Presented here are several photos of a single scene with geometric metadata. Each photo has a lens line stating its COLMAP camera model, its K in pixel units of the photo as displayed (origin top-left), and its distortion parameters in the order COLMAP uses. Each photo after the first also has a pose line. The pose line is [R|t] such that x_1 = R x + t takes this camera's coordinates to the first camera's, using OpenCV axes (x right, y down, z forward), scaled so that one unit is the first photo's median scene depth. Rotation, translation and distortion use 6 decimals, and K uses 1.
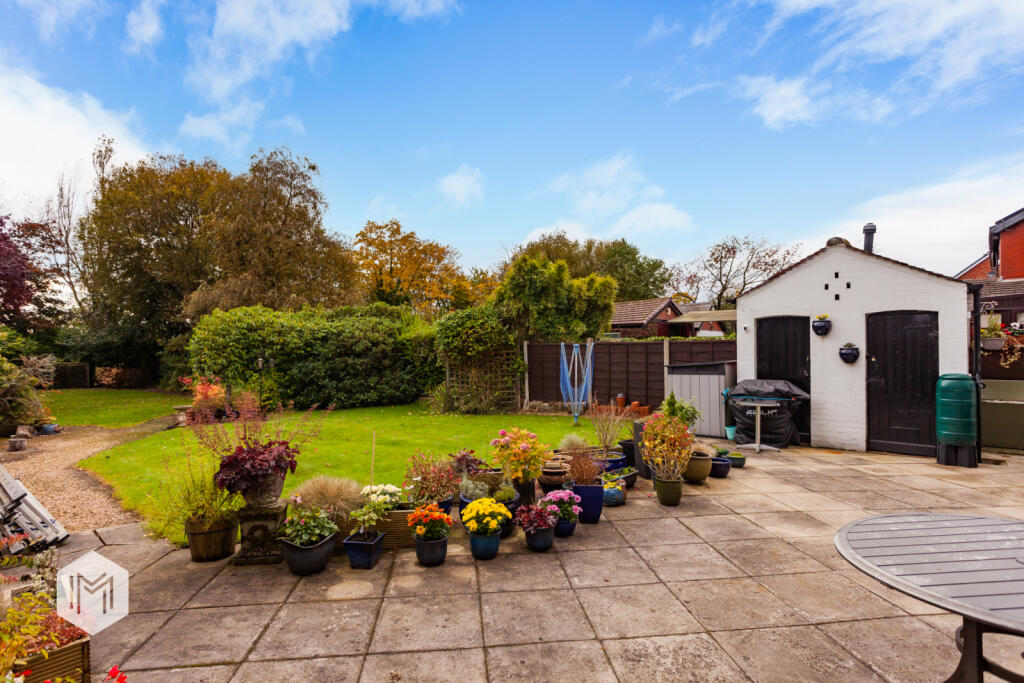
lens RADIAL K [[511.2, 0, 508.4], [0, 511.2, 343.8], [0, 0, 1]] dist [-0.010454, -0.000810]
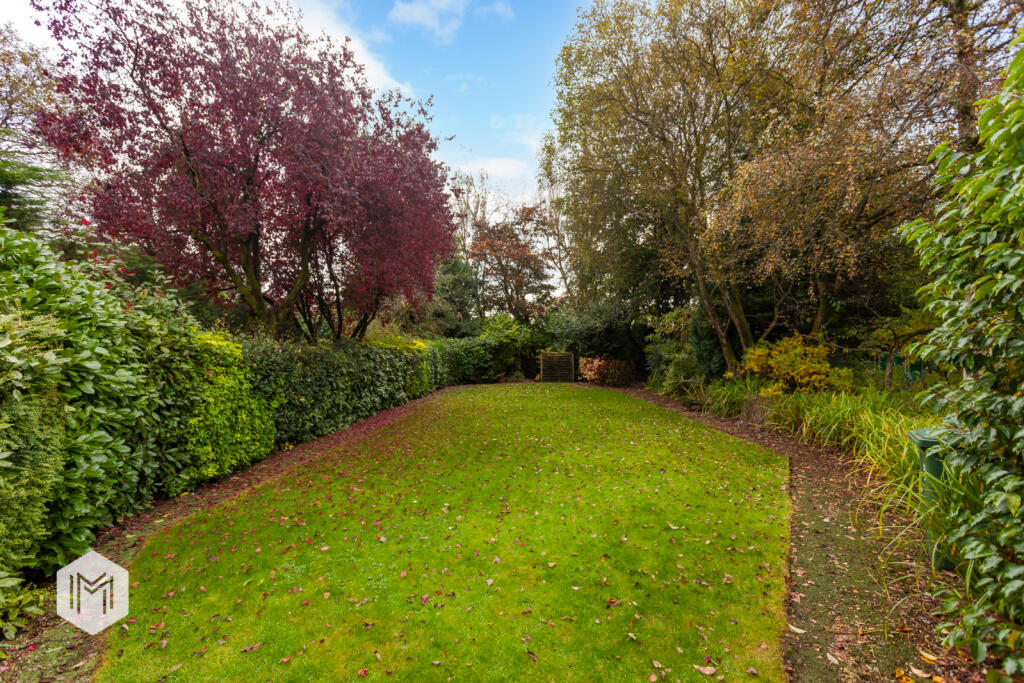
lens RADIAL K [[488.6, 0, 511.4], [0, 488.6, 344.4], [0, 0, 1]] dist [0.003867, 0.000385]
pose [[0.655828, -0.006829, -0.754880, -0.332823], [0.019023, 0.999791, 0.007482, 0.018941], [0.754671, -0.019267, 0.655820, 0.461752]]
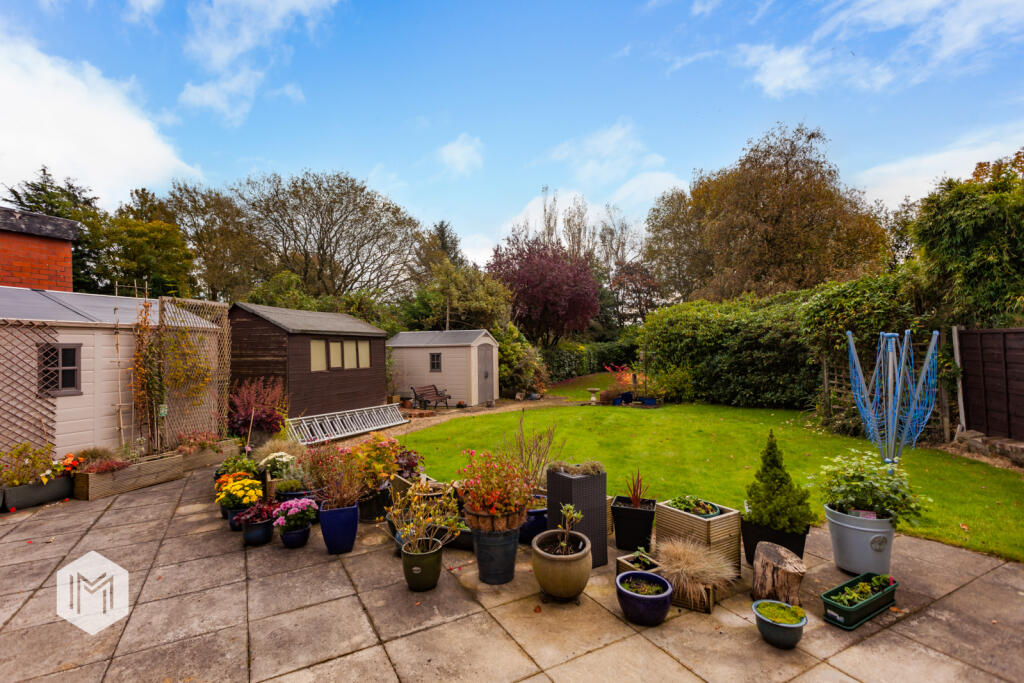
lens RADIAL K [[488.6, 0, 513.0], [0, 488.6, 341.0], [0, 0, 1]] dist [0.003867, 0.000385]
pose [[0.399679, -0.008548, -0.916615, 0.157617], [0.022703, 0.999742, 0.000576, -0.000015], [0.916374, -0.021040, 0.399770, 0.143861]]
